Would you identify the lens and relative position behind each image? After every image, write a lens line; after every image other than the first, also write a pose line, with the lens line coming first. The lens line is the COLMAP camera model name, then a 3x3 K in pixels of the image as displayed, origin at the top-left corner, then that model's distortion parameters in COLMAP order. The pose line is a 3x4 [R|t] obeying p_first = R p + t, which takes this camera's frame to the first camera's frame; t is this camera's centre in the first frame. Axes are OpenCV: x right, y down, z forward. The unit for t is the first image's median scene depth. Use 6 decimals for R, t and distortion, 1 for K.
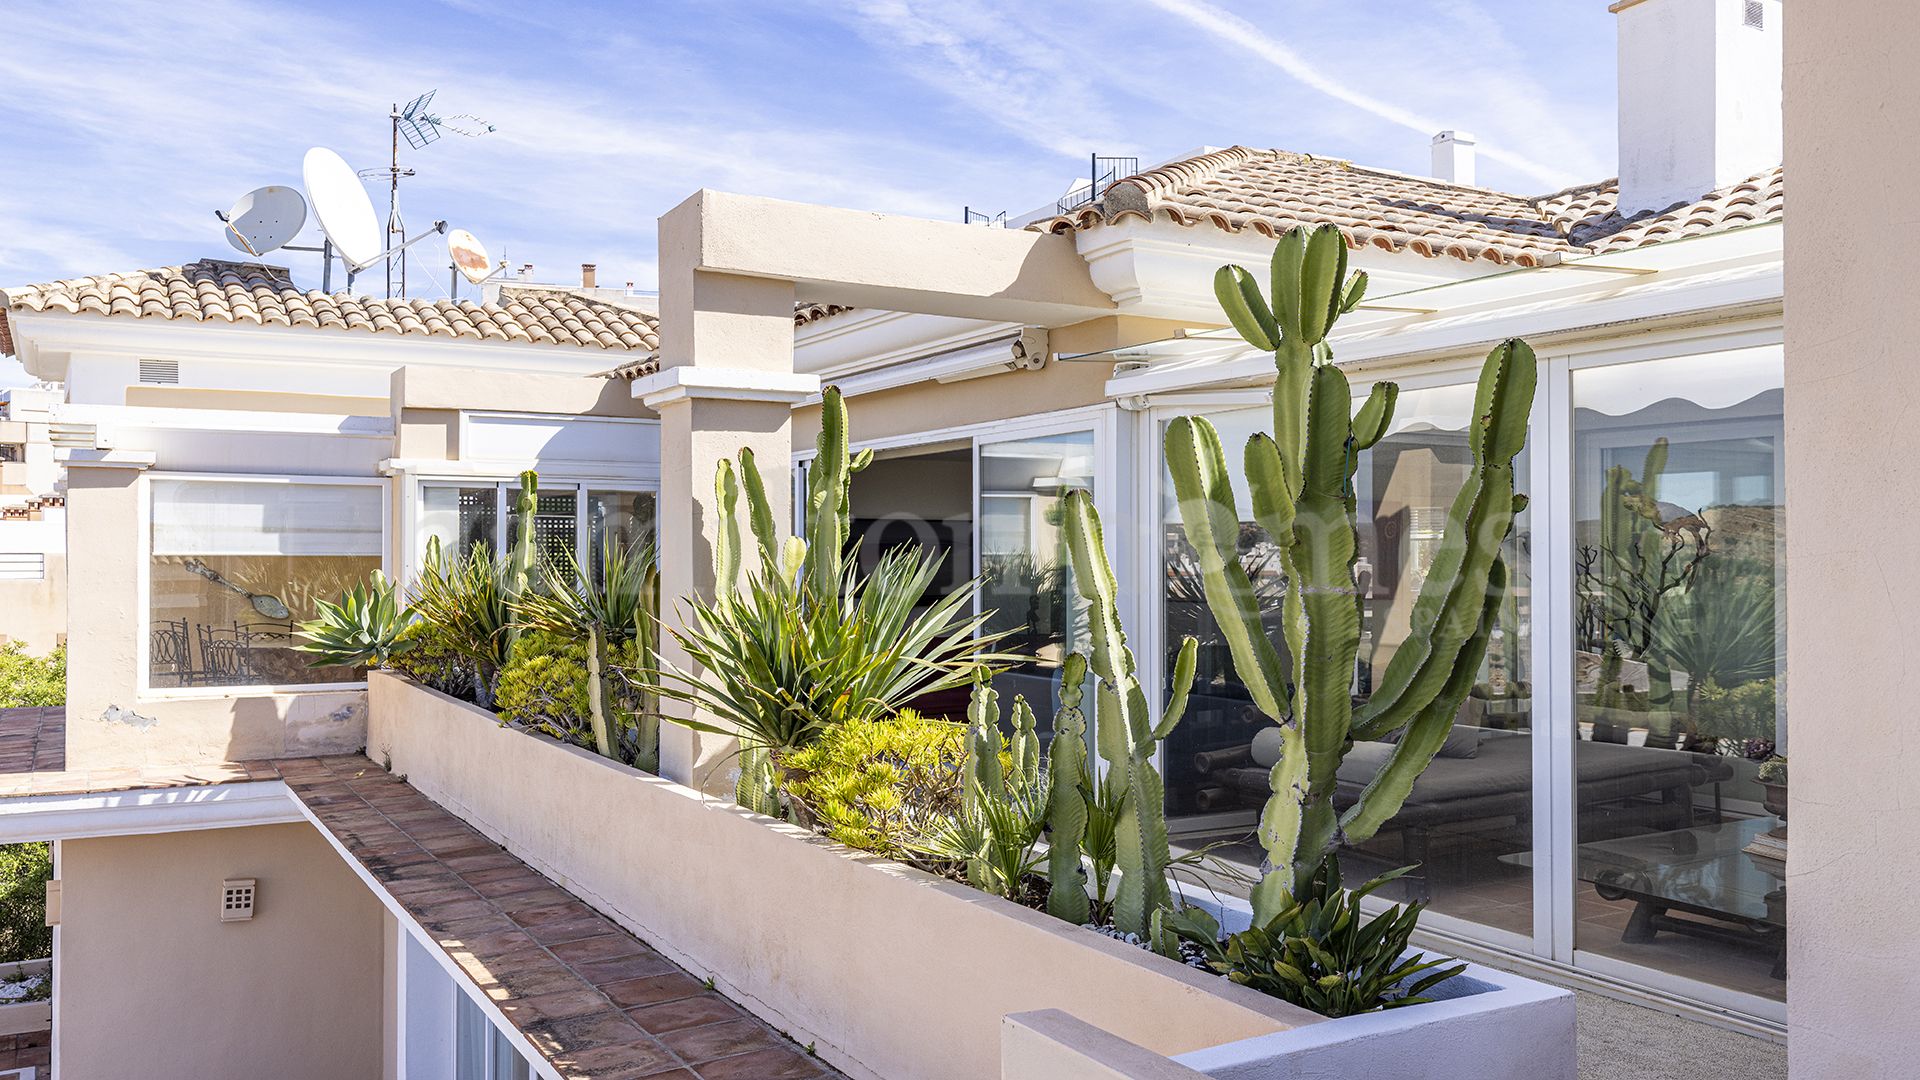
lens RADIAL K [[1579.9, 0, 960.0], [0, 1579.9, 540.0], [0, 0, 1]] dist [0.001055, -0.000939]
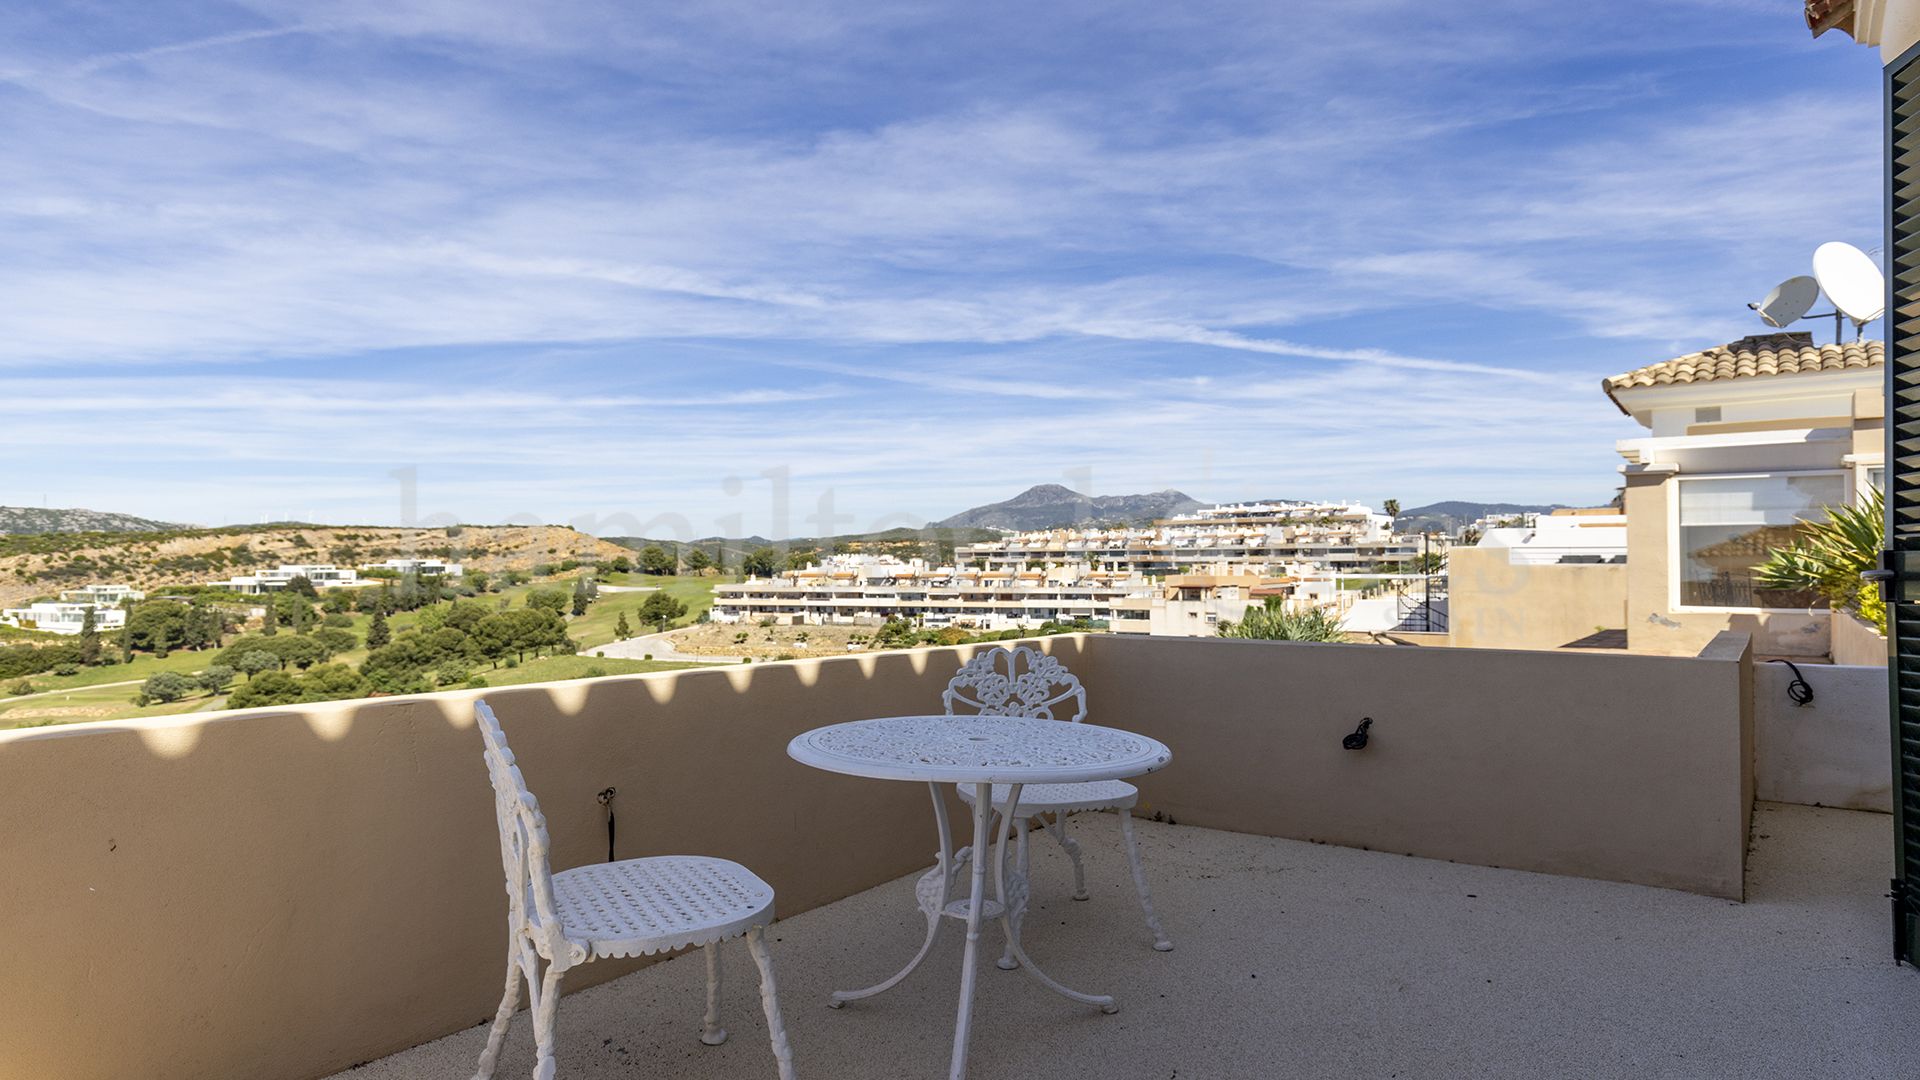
lens RADIAL K [[1269.8, 0, 954.8], [0, 1269.8, 490.8], [0, 0, 1]] dist [0.003086, 0.000360]
pose [[0.423221, -0.063820, -0.903776, 0.325834], [0.011310, 0.997810, -0.065164, 0.044500], [0.905956, 0.017357, 0.423016, -0.219437]]
